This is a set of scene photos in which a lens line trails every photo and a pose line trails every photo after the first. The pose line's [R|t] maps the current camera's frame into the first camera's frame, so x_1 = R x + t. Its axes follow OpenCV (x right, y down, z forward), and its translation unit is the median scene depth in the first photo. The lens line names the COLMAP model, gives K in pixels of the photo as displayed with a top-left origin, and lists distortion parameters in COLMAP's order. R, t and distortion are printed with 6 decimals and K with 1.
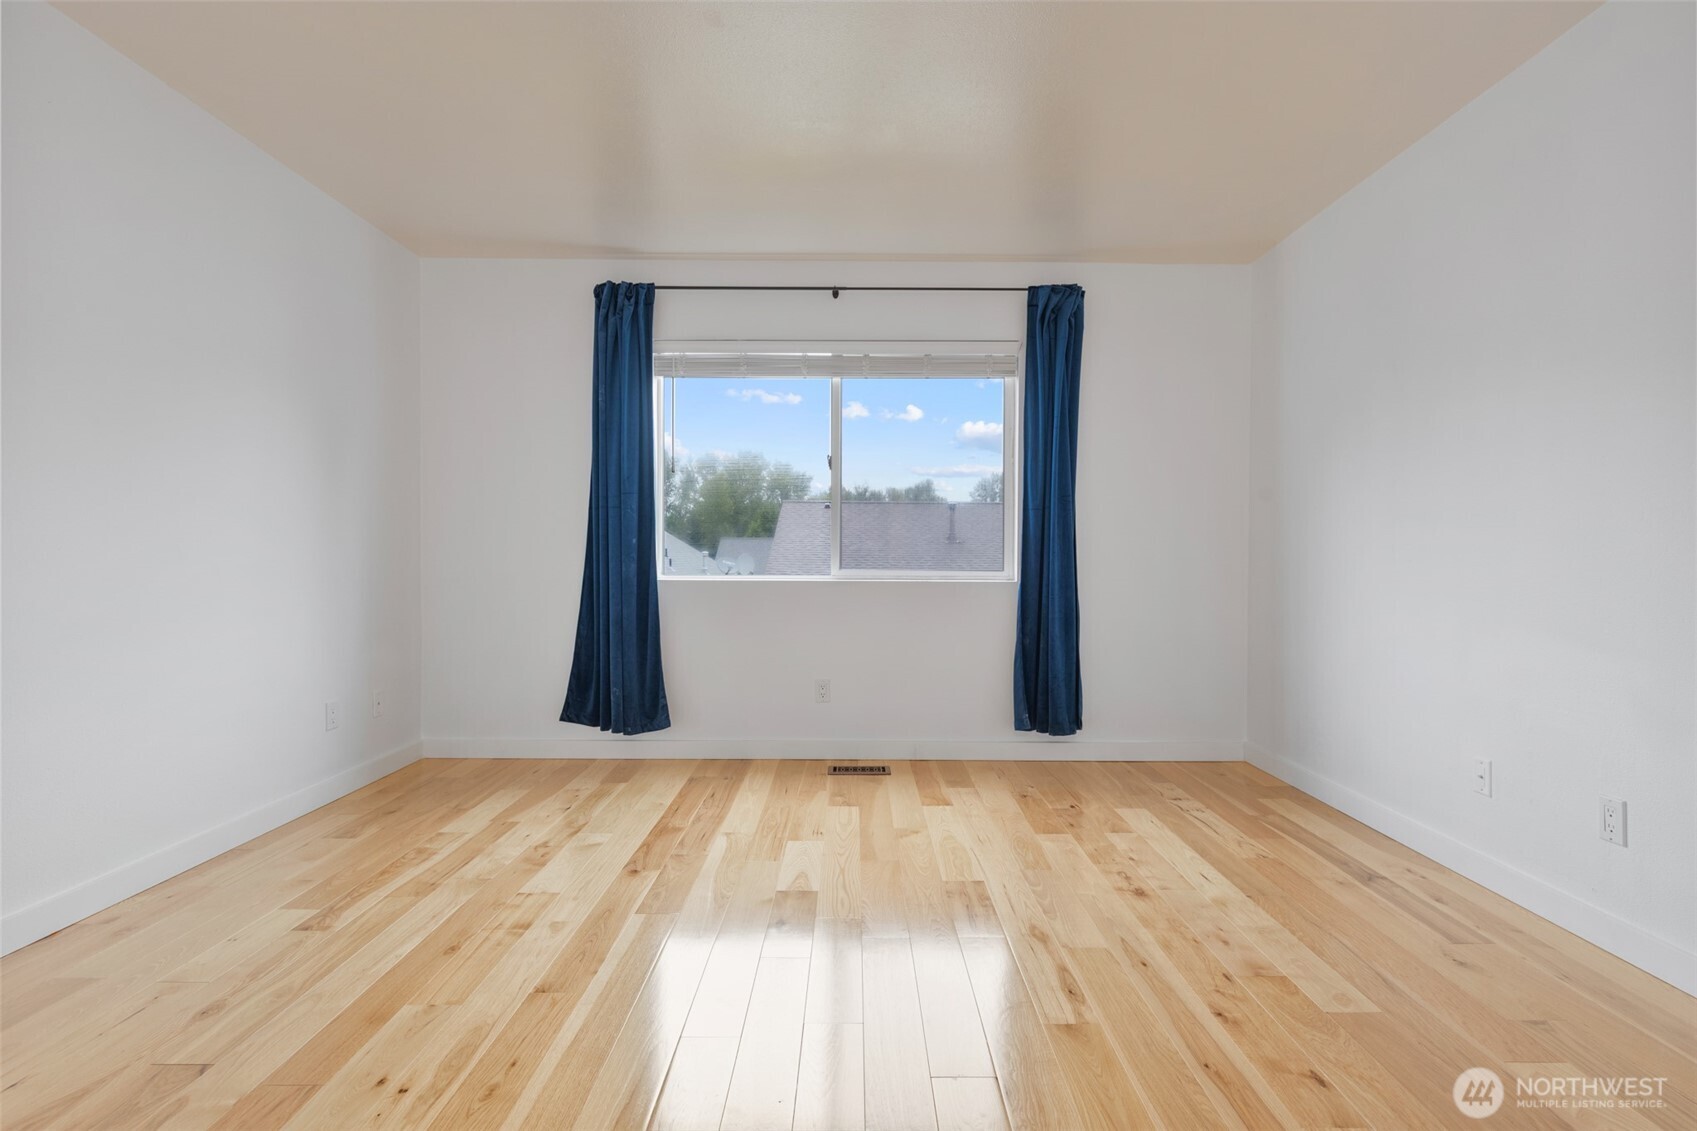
lens RADIAL K [[846.8, 0, 848.5], [0, 846.8, 565.5], [0, 0, 1]] dist [-0.001388, -0.000098]
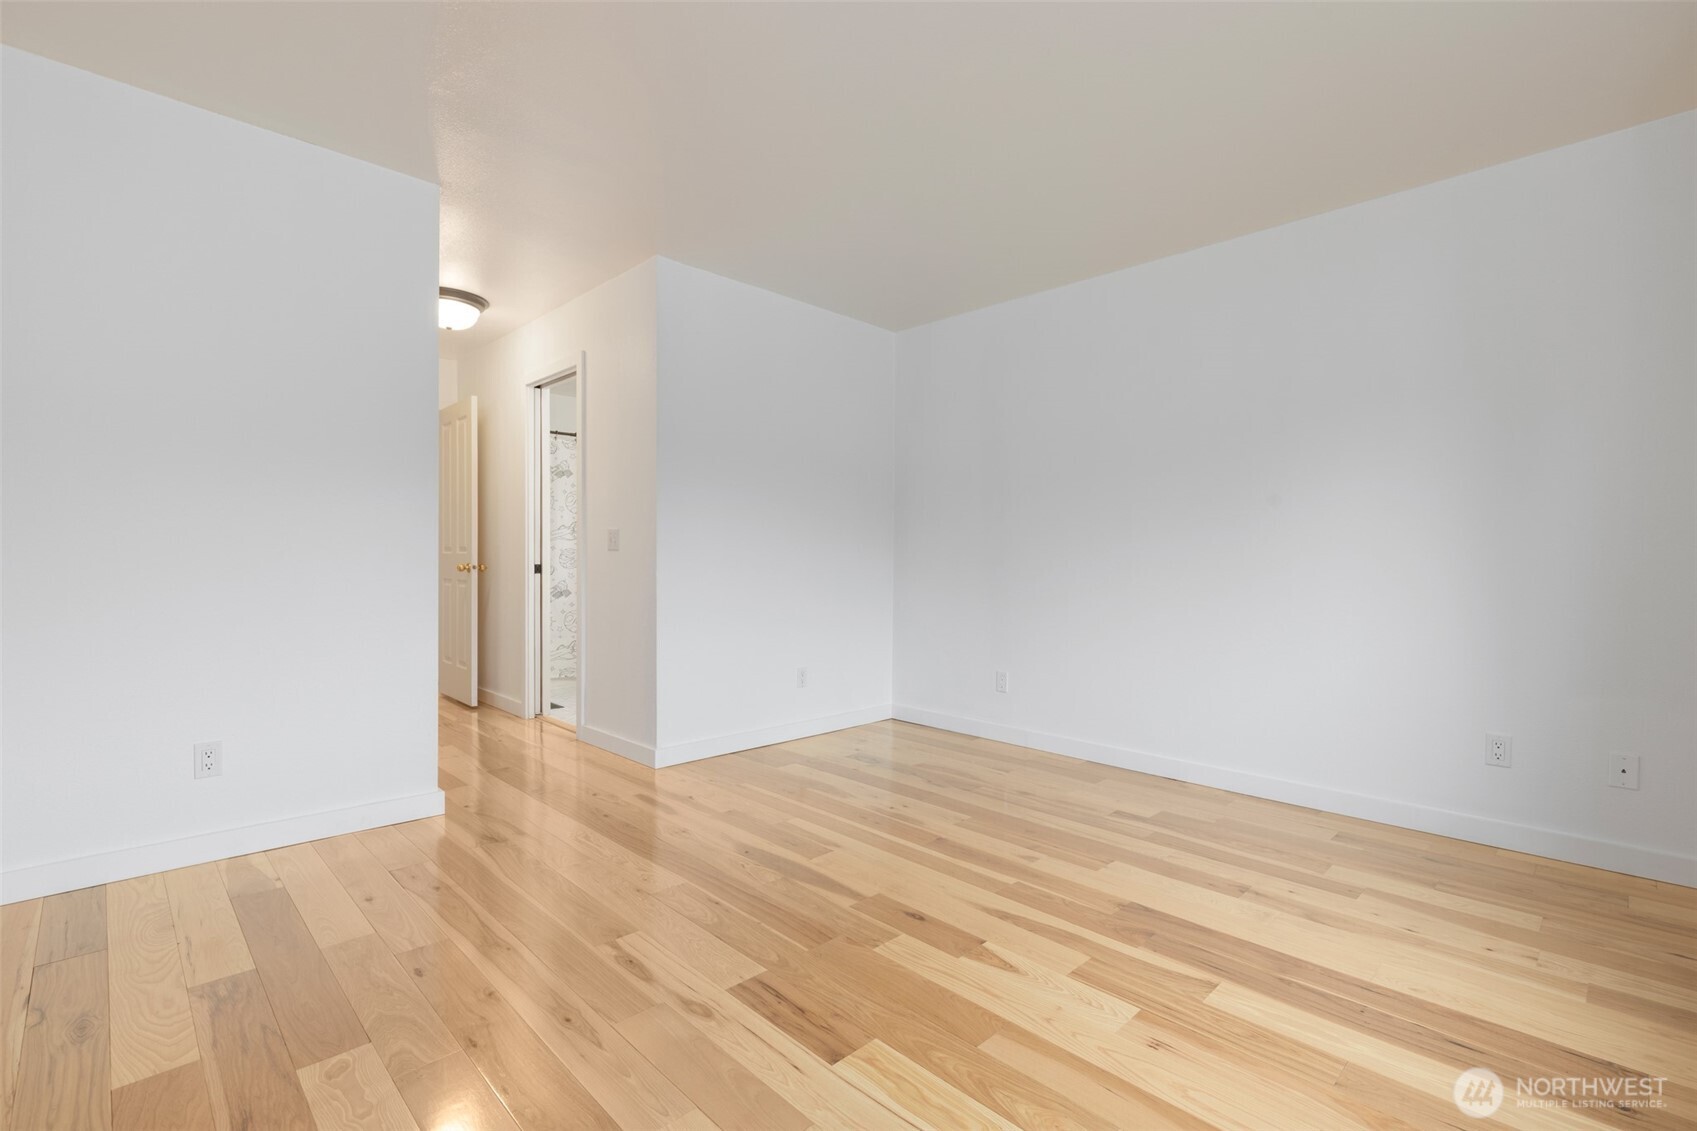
lens RADIAL K [[771.7, 0, 848.5], [0, 771.7, 565.5], [0, 0, 1]] dist [-0.000287, -0.000081]
pose [[-0.731279, -0.006826, -0.682045, 0.621218], [-0.018593, 0.999778, 0.009929, -0.015475], [0.681825, 0.019942, -0.731243, 1.606062]]
